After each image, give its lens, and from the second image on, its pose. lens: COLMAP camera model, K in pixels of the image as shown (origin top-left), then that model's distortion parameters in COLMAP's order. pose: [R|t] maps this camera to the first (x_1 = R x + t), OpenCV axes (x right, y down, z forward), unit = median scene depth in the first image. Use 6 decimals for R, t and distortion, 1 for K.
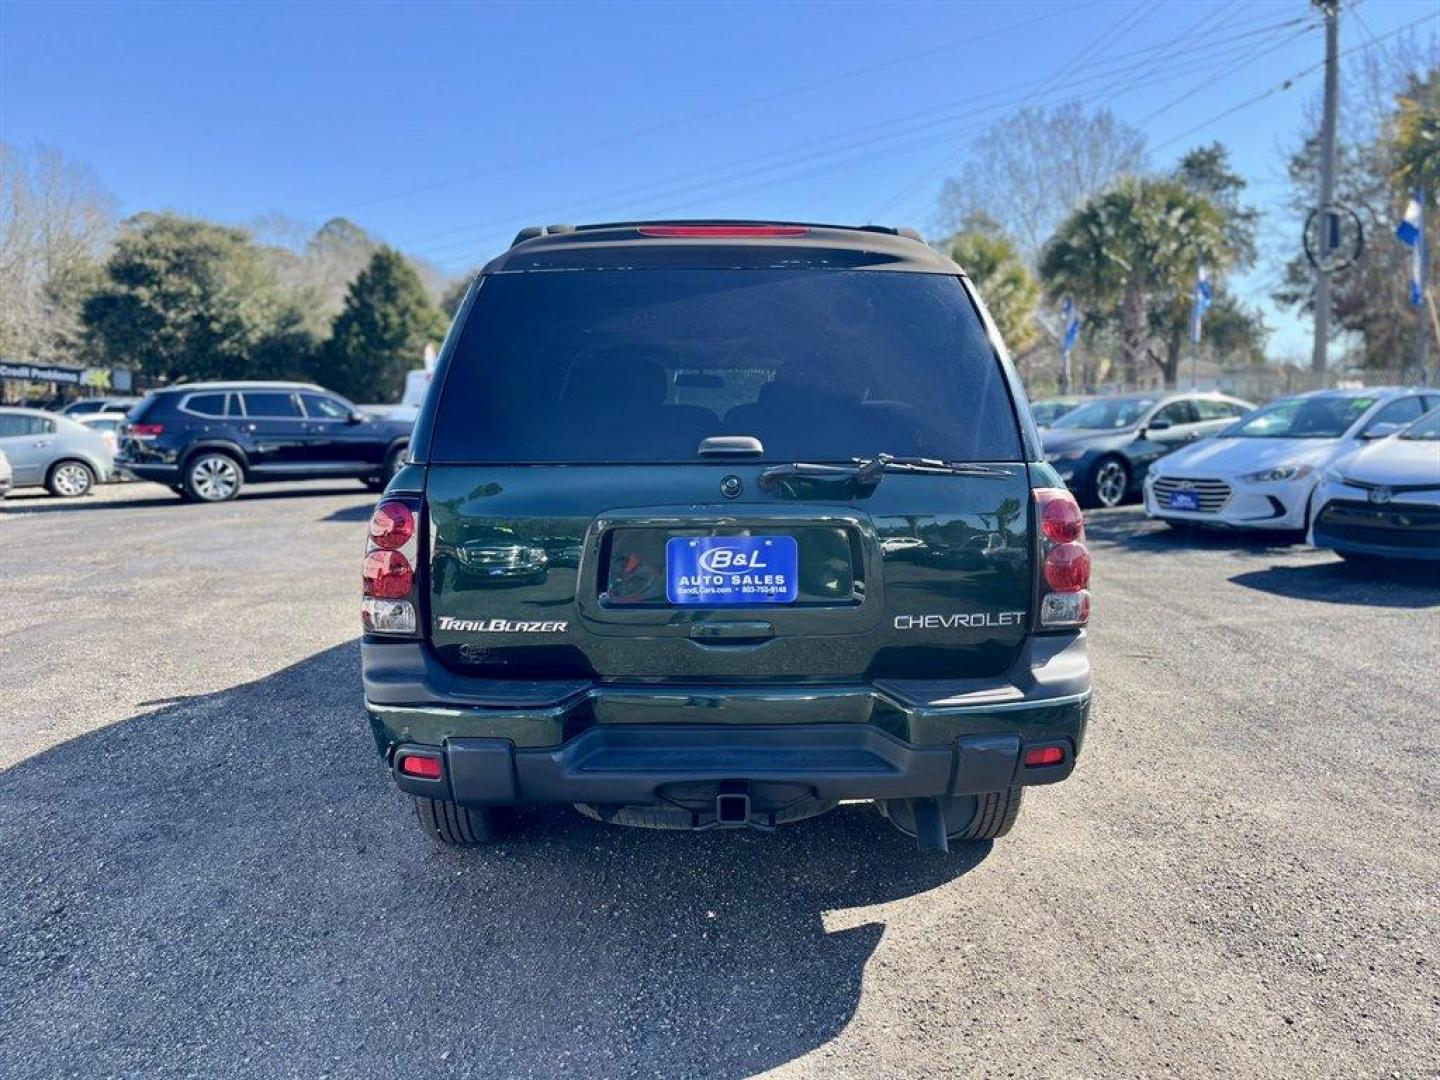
lens RADIAL K [[1125.0, 0, 721.5], [0, 1125.0, 532.9], [0, 0, 1]] dist [-0.003460, -0.019101]
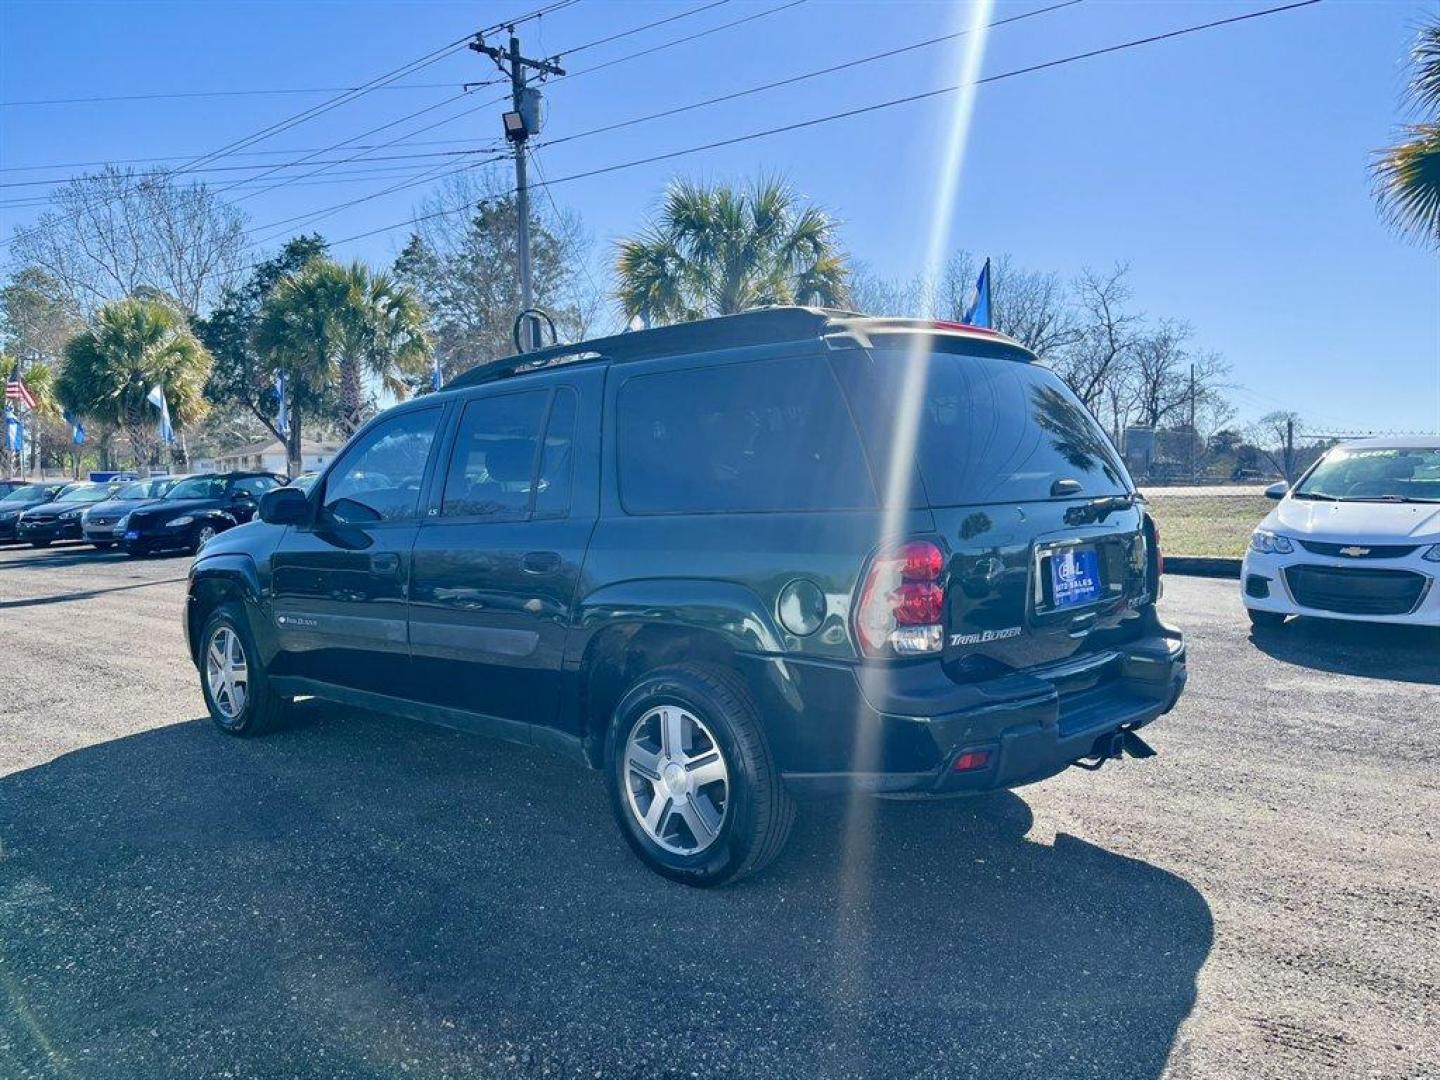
lens RADIAL K [[1125.0, 0, 722.8], [0, 1125.0, 546.0], [0, 0, 1]] dist [-0.003460, -0.019101]
pose [[0.681146, -0.044921, 0.730768, -0.184047], [0.087277, 0.995981, -0.020127, -0.002086], [-0.726927, 0.077489, 0.682329, 0.054161]]
